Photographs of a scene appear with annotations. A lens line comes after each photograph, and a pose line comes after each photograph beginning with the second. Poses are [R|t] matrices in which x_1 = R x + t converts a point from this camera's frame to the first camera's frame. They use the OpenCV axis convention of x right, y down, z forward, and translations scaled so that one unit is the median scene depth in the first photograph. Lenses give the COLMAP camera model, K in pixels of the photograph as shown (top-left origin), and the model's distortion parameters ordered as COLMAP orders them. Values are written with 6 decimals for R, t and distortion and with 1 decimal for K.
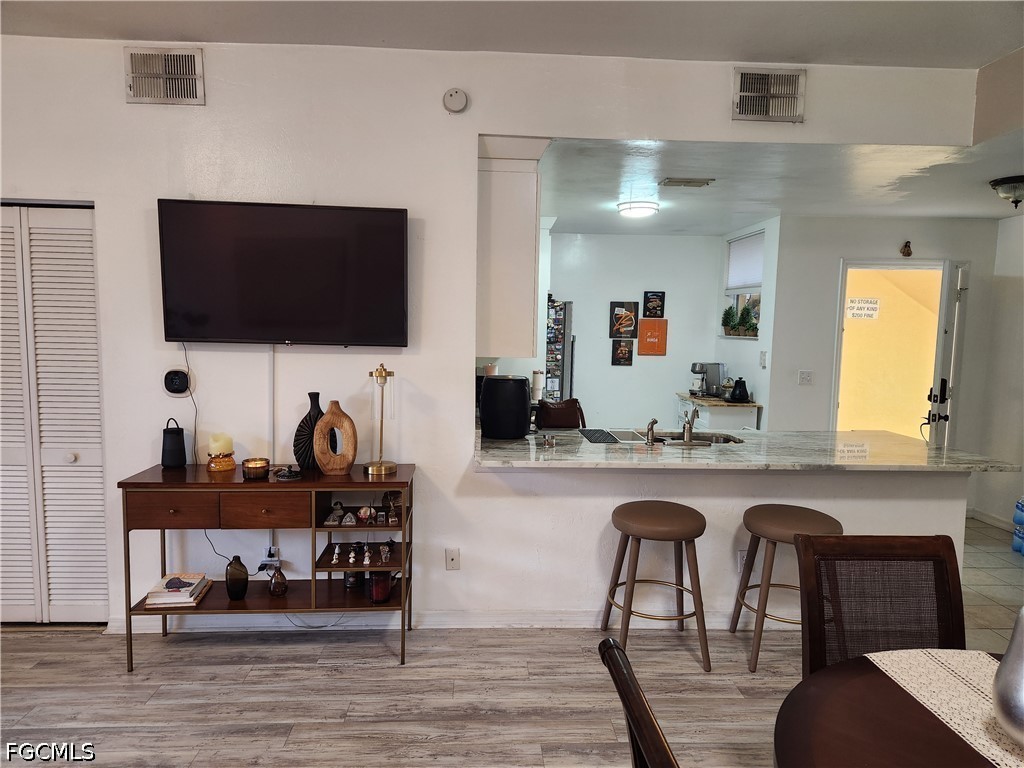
lens RADIAL K [[672.7, 0, 508.7], [0, 672.7, 388.7], [0, 0, 1]] dist [0.073746, -0.051949]
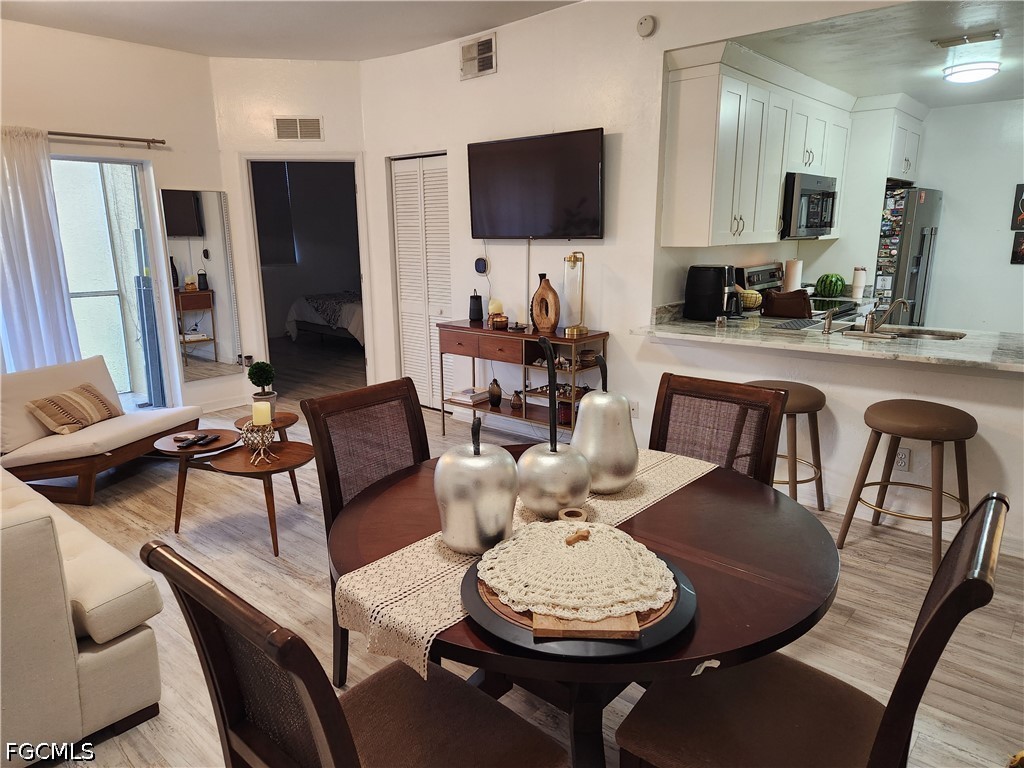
lens RADIAL K [[672.7, 0, 508.7], [0, 672.7, 388.7], [0, 0, 1]] dist [0.073746, -0.051949]
pose [[0.718239, 0.131615, -0.683235, 0.645197], [-0.042816, 0.988446, 0.145399, 0.041138], [0.694478, -0.075178, 0.715576, -0.073050]]
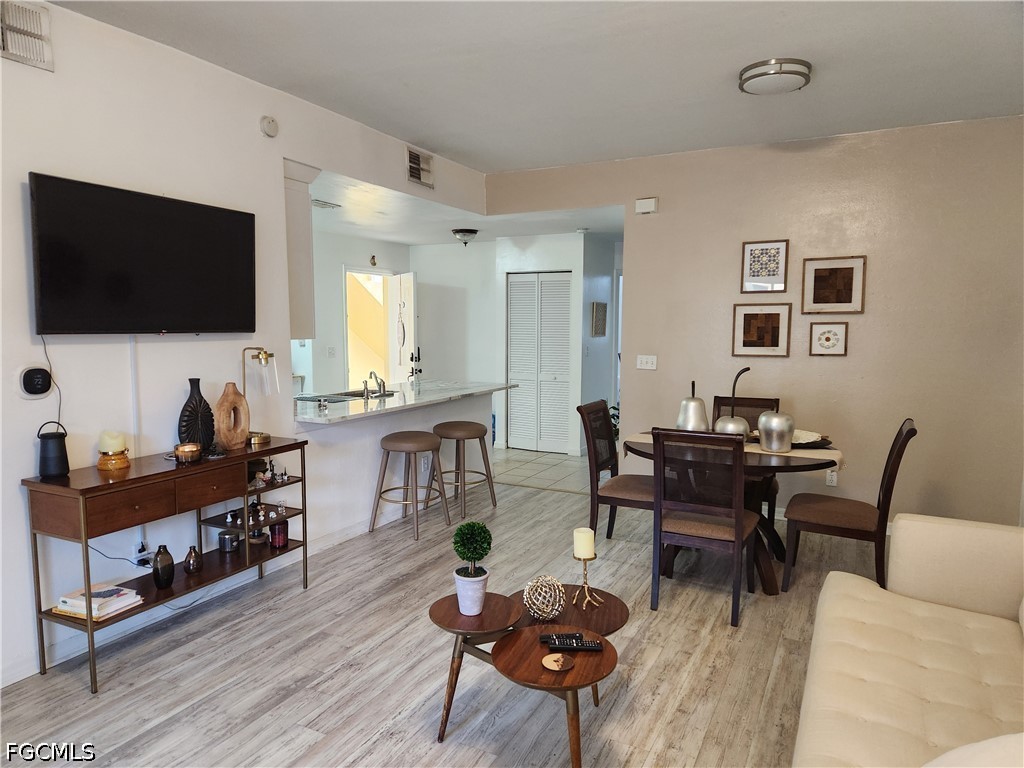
lens RADIAL K [[672.7, 0, 508.7], [0, 672.7, 388.7], [0, 0, 1]] dist [0.073746, -0.051949]
pose [[0.507472, -0.102442, 0.855557, -0.938388], [0.085123, 0.994011, 0.068529, -0.009351], [-0.857453, 0.038051, 0.513153, 0.033483]]
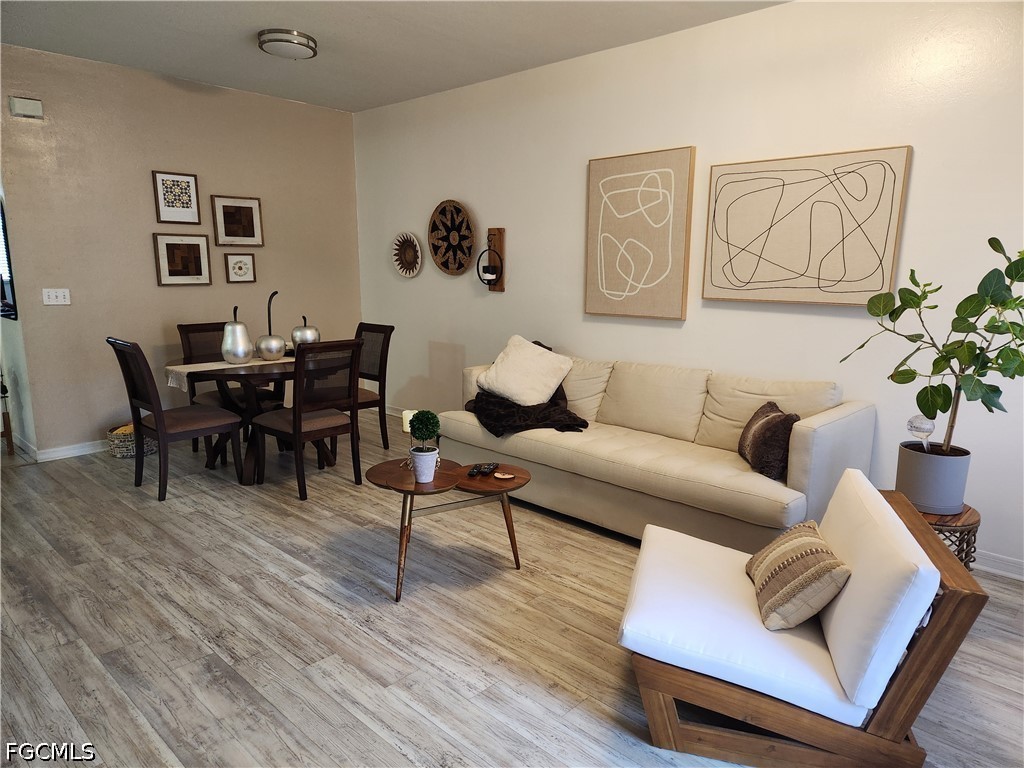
lens RADIAL K [[683.1, 0, 511.8], [0, 683.1, 388.5], [0, 0, 1]] dist [0.067126, -0.054738]
pose [[-0.679661, -0.153753, 0.717231, -1.082826], [0.048217, 0.966306, 0.252840, -0.071878], [-0.731939, 0.206428, -0.649347, 0.911998]]
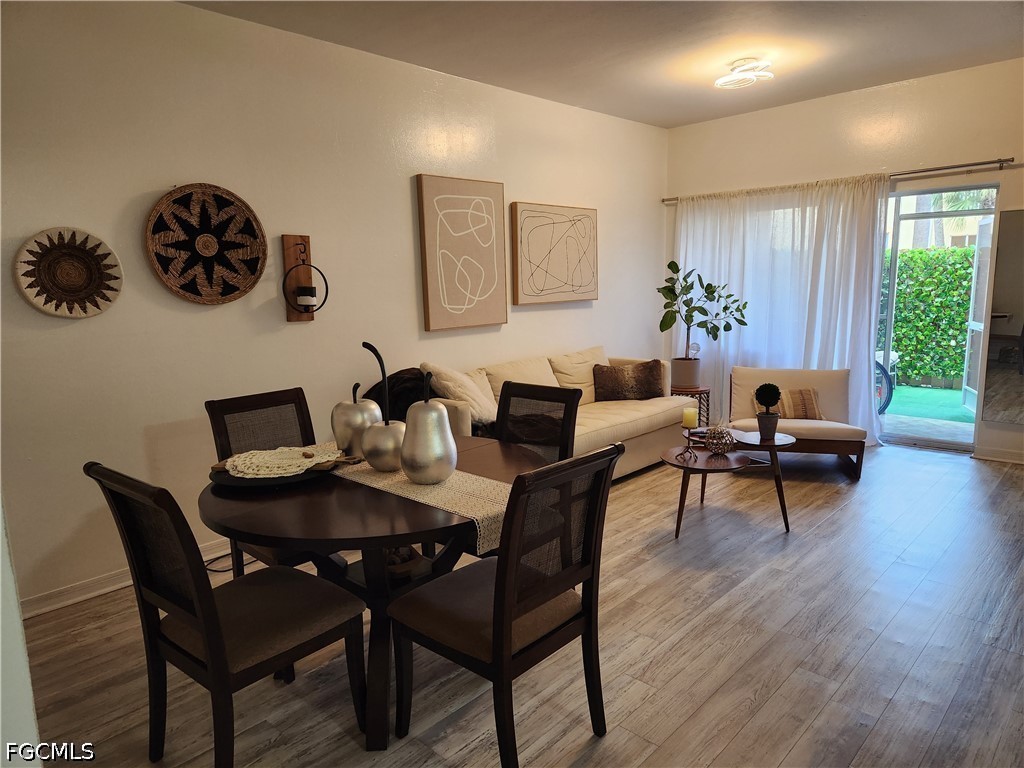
lens RADIAL K [[683.1, 0, 511.8], [0, 683.1, 388.5], [0, 0, 1]] dist [0.067126, -0.054738]
pose [[-0.721707, 0.112369, -0.683017, 0.736715], [-0.053061, 0.974851, 0.216447, -0.049585], [0.690162, 0.192452, -0.697594, 0.944195]]
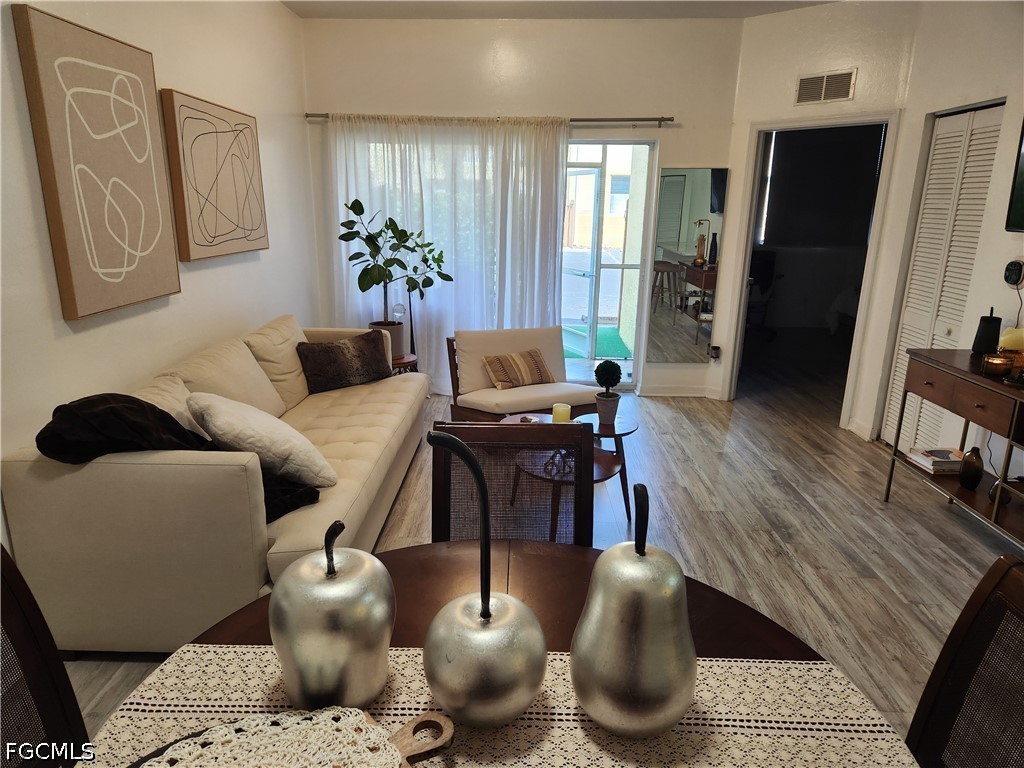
lens RADIAL K [[683.1, 0, 511.8], [0, 683.1, 388.5], [0, 0, 1]] dist [0.067126, -0.054738]
pose [[-0.071917, 0.242328, -0.967525, 0.604259], [-0.109527, 0.962252, 0.249148, -0.020380], [0.991379, 0.123888, -0.042661, 0.334372]]
